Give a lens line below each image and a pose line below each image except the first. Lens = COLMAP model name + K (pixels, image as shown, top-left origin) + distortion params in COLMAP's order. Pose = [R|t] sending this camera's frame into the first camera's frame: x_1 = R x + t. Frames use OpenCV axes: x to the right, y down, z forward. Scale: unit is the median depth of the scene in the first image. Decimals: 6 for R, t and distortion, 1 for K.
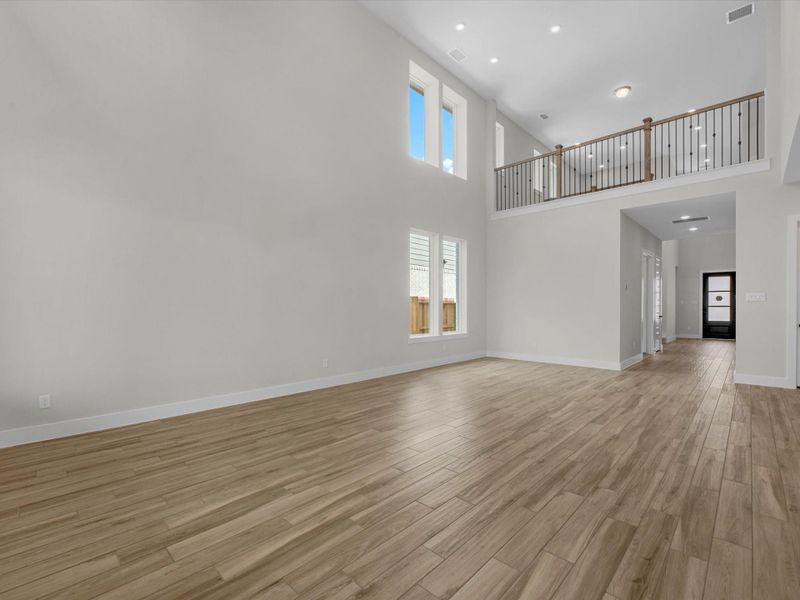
lens RADIAL K [[365.5, 0, 400.6], [0, 365.5, 305.0], [0, 0, 1]] dist [-0.001589, -0.000684]
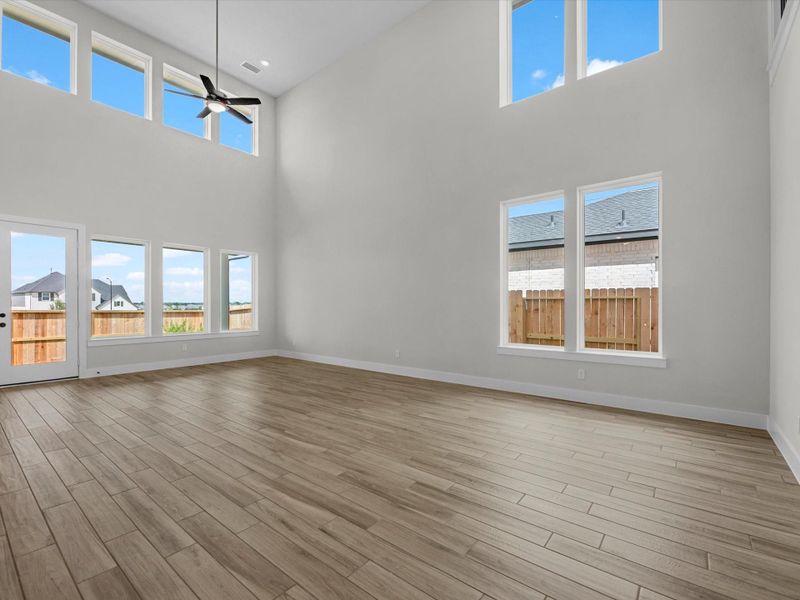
lens RADIAL K [[365.5, 0, 400.6], [0, 365.5, 305.0], [0, 0, 1]] dist [-0.001589, -0.000684]
pose [[0.086414, -0.000156, -0.996259, 1.501296], [0.005634, 0.999984, 0.000332, 0.005474], [0.996243, -0.005642, 0.086413, 1.422976]]
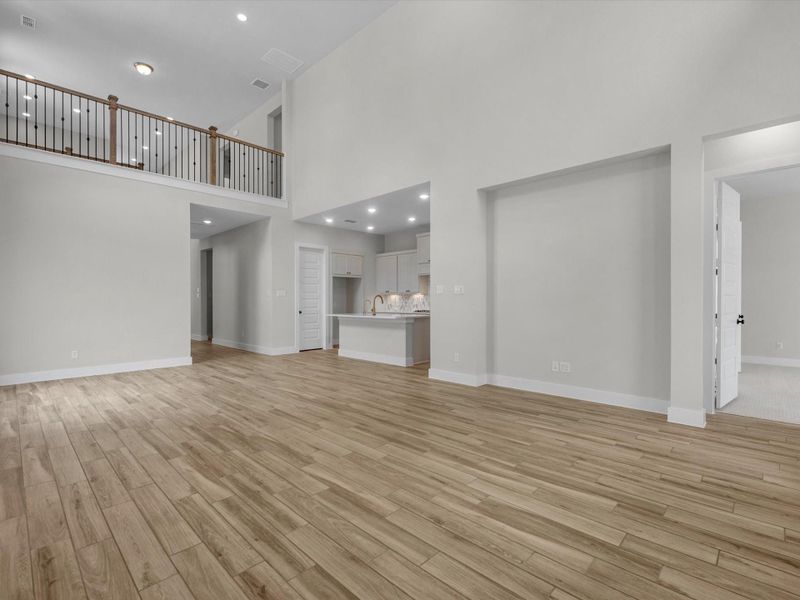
lens RADIAL K [[378.9, 0, 404.7], [0, 378.9, 299.7], [0, 0, 1]] dist [0.000692, 0.000349]
pose [[0.000525, 0.001557, 0.999999, -0.858485], [-0.002813, 0.999995, -0.001556, 0.004325], [-0.999996, -0.002812, 0.000529, 0.814790]]
